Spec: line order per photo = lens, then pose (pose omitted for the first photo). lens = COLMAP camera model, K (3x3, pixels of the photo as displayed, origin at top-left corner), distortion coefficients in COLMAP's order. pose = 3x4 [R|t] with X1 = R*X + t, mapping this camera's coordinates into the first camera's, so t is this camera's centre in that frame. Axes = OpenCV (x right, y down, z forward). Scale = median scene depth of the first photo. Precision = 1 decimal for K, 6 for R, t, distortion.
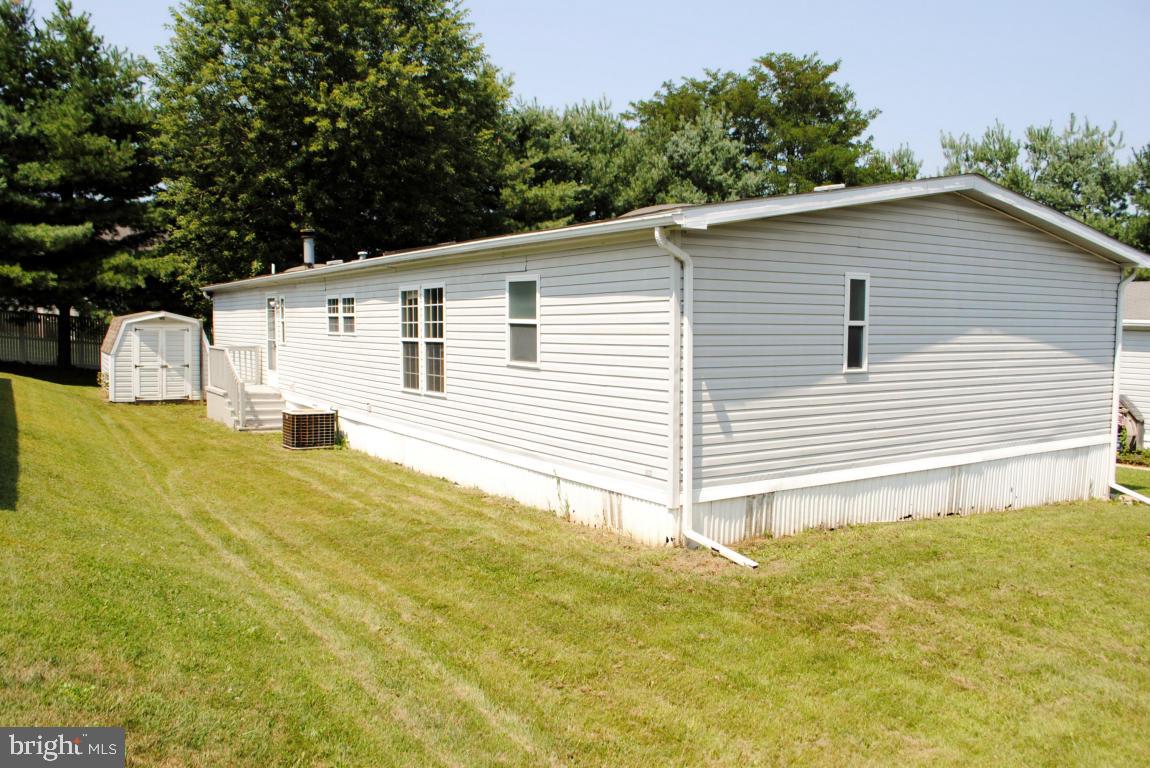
lens RADIAL K [[914.6, 0, 600.2], [0, 914.6, 387.8], [0, 0, 1]] dist [-0.080939, 0.007898]
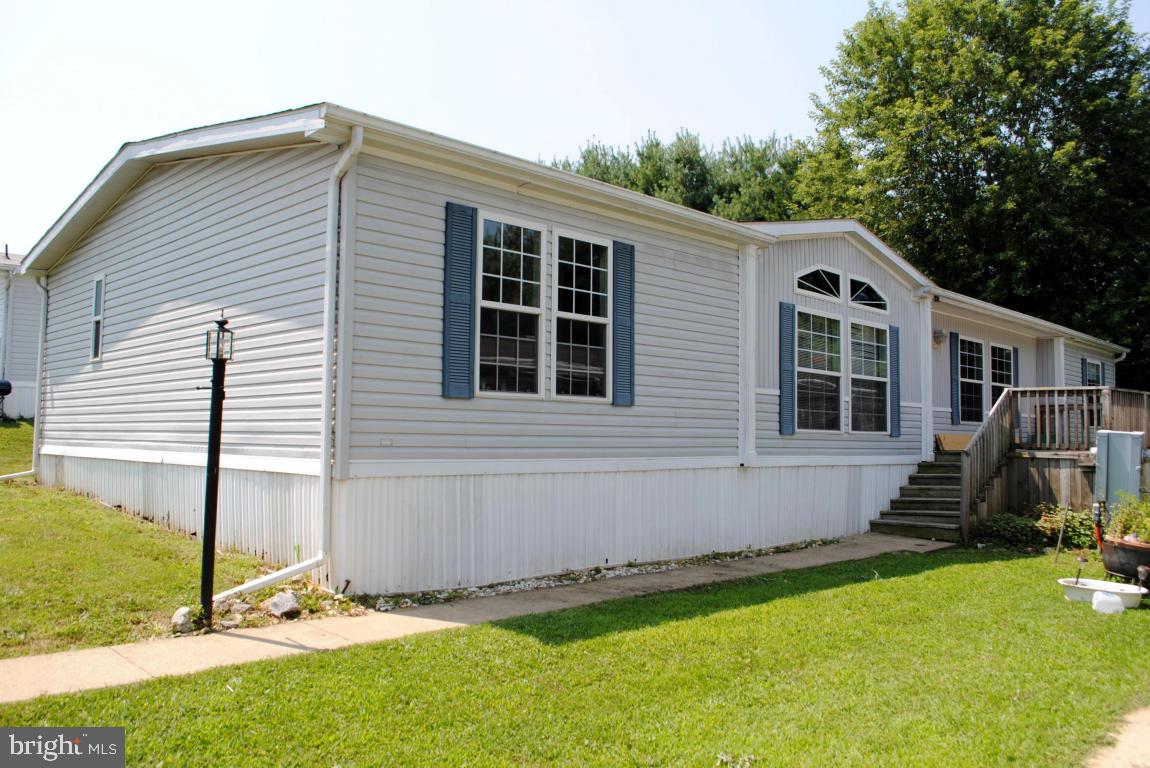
lens RADIAL K [[914.6, 0, 600.2], [0, 914.6, 387.8], [0, 0, 1]] dist [-0.080939, 0.007898]
pose [[0.210986, -0.062118, -0.975513, 1.499677], [-0.082682, 0.993268, -0.081131, 0.054237], [0.973986, 0.097775, 0.204430, 1.391384]]
